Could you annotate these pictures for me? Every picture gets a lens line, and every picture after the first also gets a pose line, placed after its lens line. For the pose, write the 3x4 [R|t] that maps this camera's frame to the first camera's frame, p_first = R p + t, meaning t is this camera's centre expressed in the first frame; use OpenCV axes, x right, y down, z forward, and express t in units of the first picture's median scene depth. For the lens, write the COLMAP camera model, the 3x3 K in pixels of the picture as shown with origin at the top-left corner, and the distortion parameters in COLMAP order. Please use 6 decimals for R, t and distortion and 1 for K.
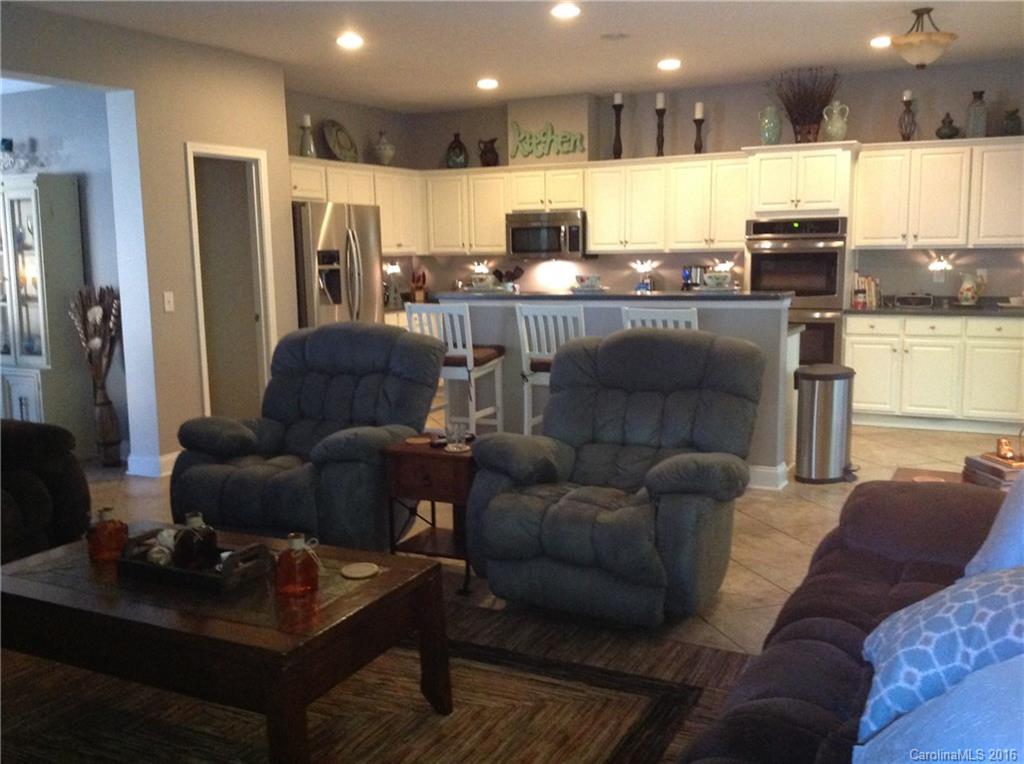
lens RADIAL K [[965.9, 0, 512.0], [0, 965.9, 382.0], [0, 0, 1]] dist [0.170147, -0.375256]
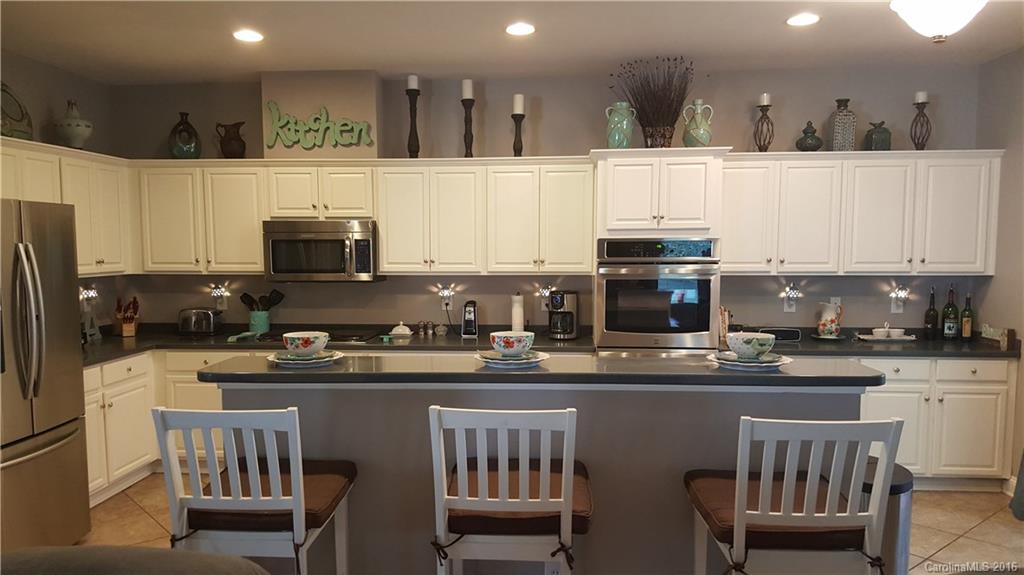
lens RADIAL K [[748.6, 0, 487.8], [0, 748.6, 305.5], [0, 0, 1]] dist [0.155656, -0.299917]
pose [[0.924543, -0.019115, 0.380598, -0.072723], [0.042990, 0.997597, -0.054327, -0.073459], [-0.378645, 0.066590, 0.923143, 0.422724]]
